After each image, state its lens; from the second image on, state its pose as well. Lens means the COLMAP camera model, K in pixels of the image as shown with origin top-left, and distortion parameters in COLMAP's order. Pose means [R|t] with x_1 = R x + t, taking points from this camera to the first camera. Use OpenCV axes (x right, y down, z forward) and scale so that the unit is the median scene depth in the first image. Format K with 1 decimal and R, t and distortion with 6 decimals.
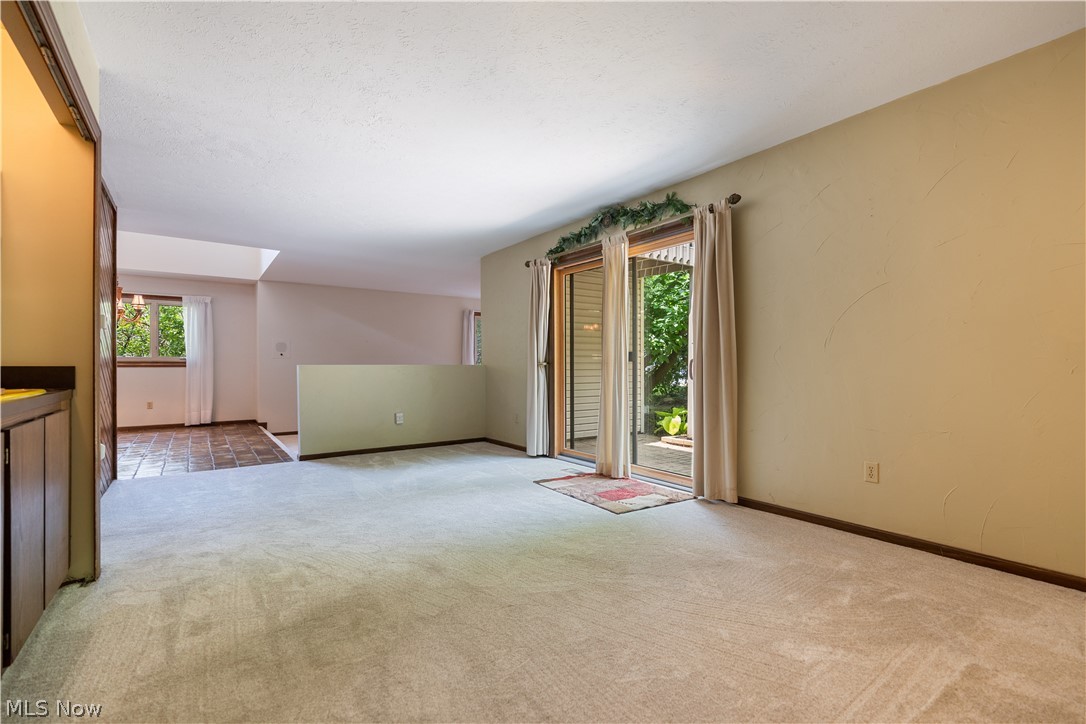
lens RADIAL K [[490.9, 0, 557.8], [0, 490.9, 363.5], [0, 0, 1]] dist [-0.009930, 0.003354]
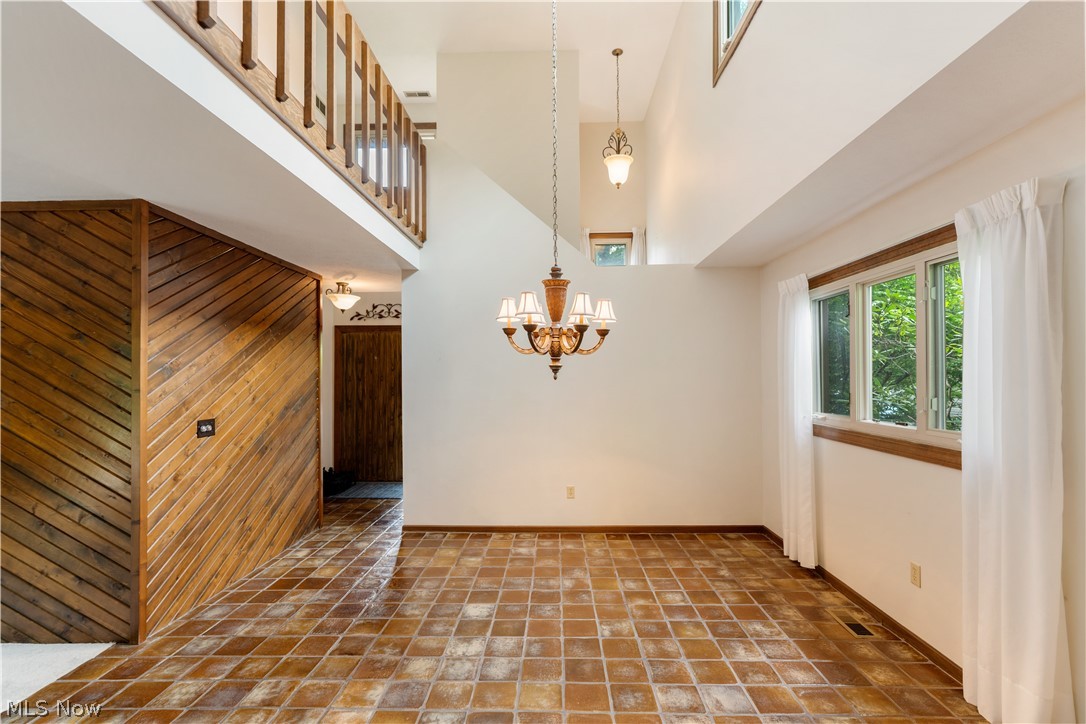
lens RADIAL K [[490.9, 0, 543.9], [0, 490.9, 369.0], [0, 0, 1]] dist [-0.009930, 0.003354]
pose [[-0.601500, -0.000992, -0.798872, -0.646924], [0.012168, 0.999872, -0.010403, -0.081924], [0.798780, -0.015978, -0.601411, 1.539628]]
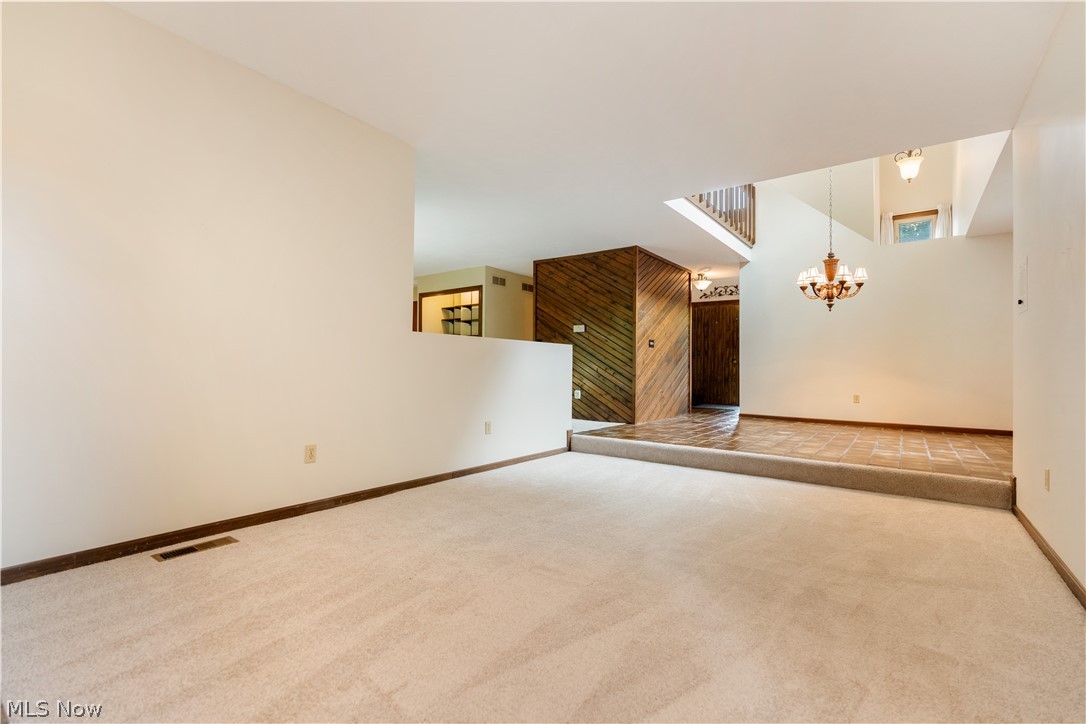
lens RADIAL K [[490.9, 0, 545.2], [0, 490.9, 362.2], [0, 0, 1]] dist [-0.009930, 0.003354]
pose [[-0.951489, -0.008307, -0.307570, -0.165679], [-0.004215, 0.999894, -0.013965, 0.057415], [0.307653, -0.011991, -0.951423, 2.054358]]
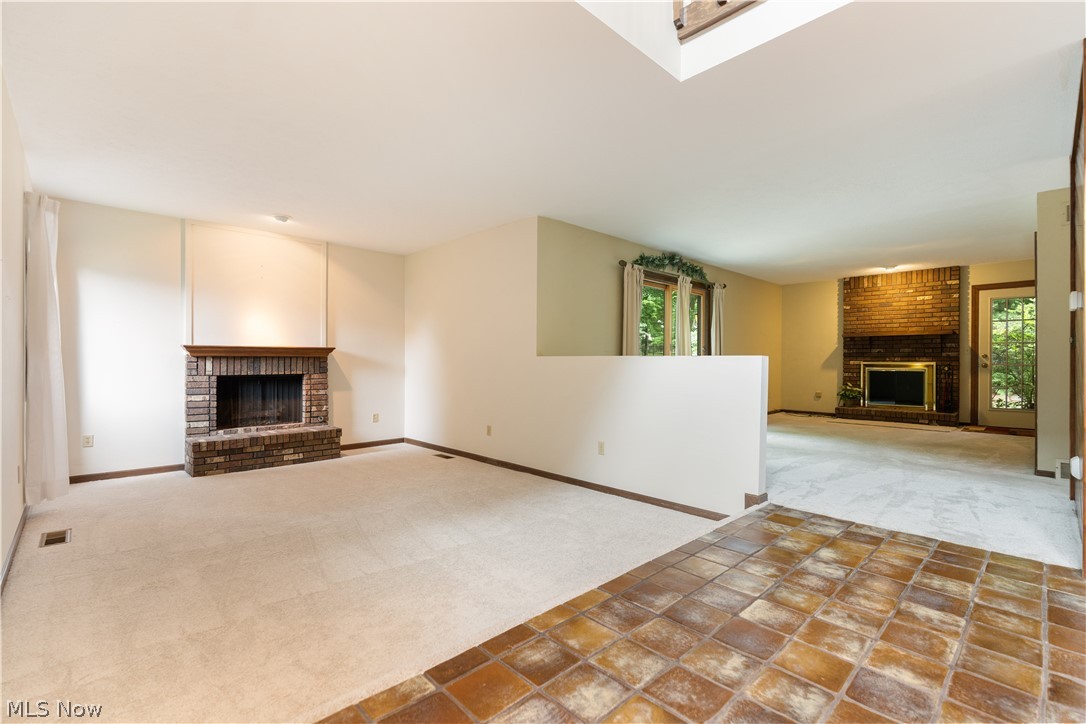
lens RADIAL K [[490.9, 0, 545.7], [0, 490.9, 358.4], [0, 0, 1]] dist [-0.009930, 0.003354]
pose [[-0.143637, 0.015960, 0.989502, -1.171325], [-0.004231, 0.999851, -0.016742, 0.017650], [-0.989621, -0.006591, -0.143548, 1.407075]]
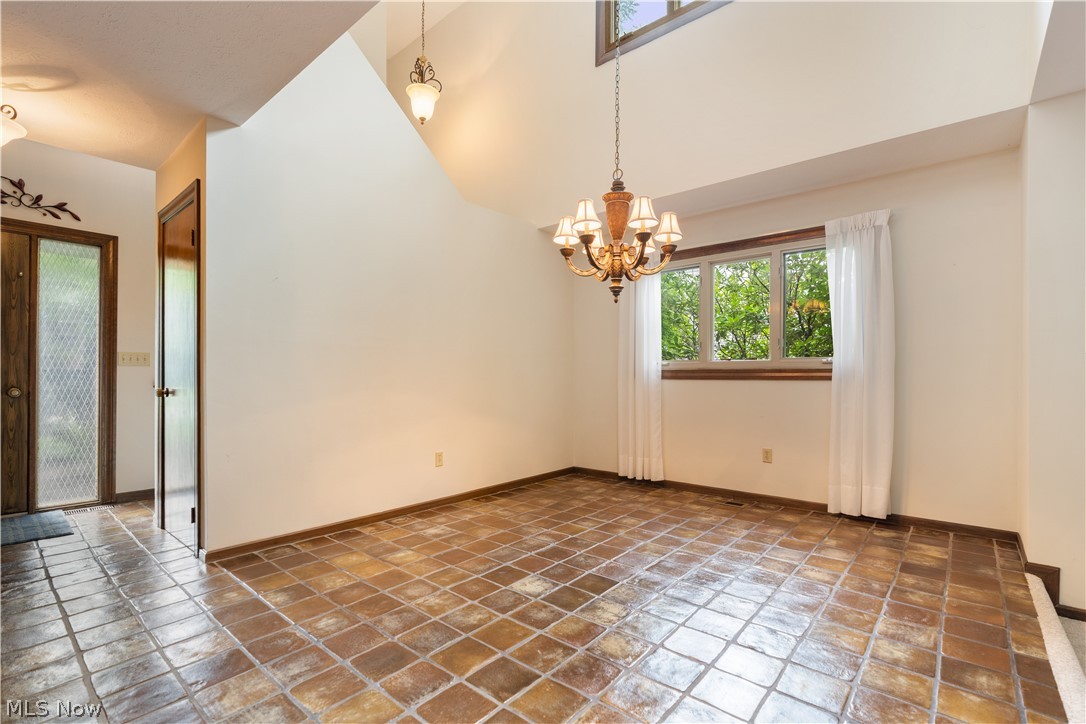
lens RADIAL K [[490.9, 0, 539.9], [0, 490.9, 374.6], [0, 0, 1]] dist [-0.009930, 0.003354]
pose [[0.235715, 0.007282, -0.971795, -0.616845], [-0.001739, 0.999973, 0.007071, -0.001628], [0.971821, 0.000023, 0.235722, 1.005657]]
